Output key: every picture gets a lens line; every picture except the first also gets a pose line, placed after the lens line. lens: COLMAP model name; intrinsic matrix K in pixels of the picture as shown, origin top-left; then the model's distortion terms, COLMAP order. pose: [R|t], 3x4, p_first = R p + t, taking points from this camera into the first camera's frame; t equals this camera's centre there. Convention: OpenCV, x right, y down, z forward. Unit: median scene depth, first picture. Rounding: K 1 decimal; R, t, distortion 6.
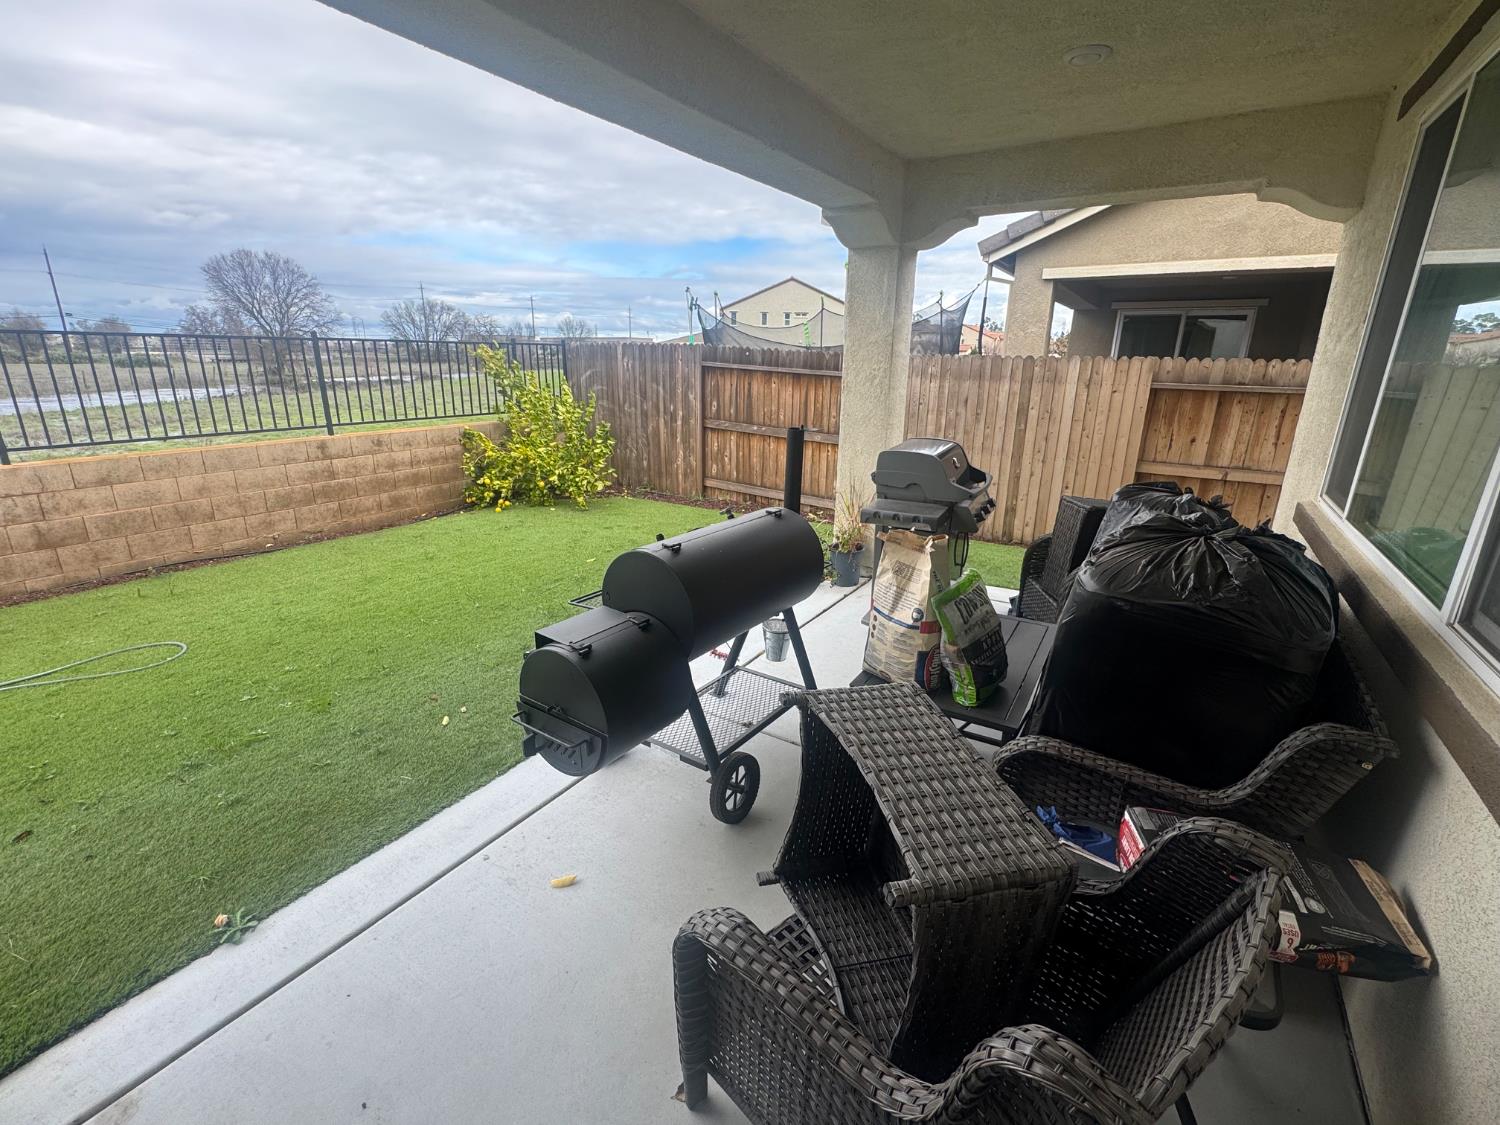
lens RADIAL K [[672.5, 0, 749.1], [0, 672.5, 572.3], [0, 0, 1]] dist [-0.009003, 0.001840]
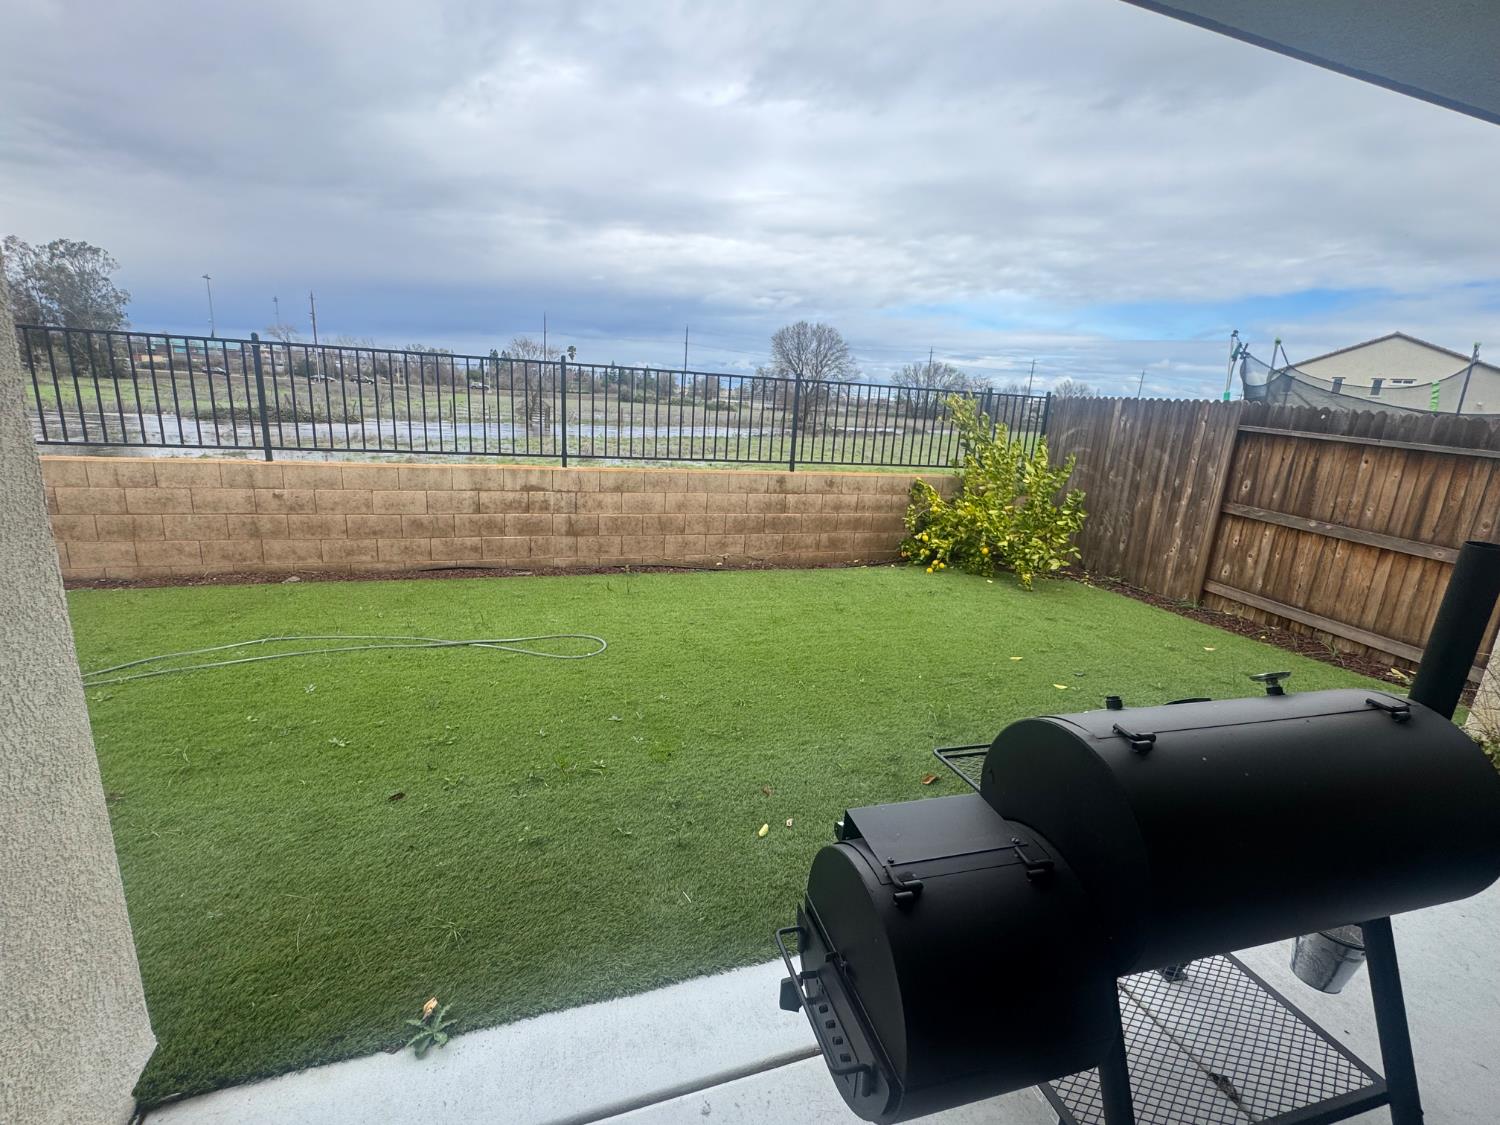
lens RADIAL K [[672.5, 0, 749.1], [0, 672.5, 559.3], [0, 0, 1]] dist [-0.009003, 0.001840]
pose [[0.778000, 0.176471, -0.602971, -0.019855], [-0.237596, 0.971107, -0.022351, -0.029508], [0.581605, 0.160653, 0.797450, 0.135020]]
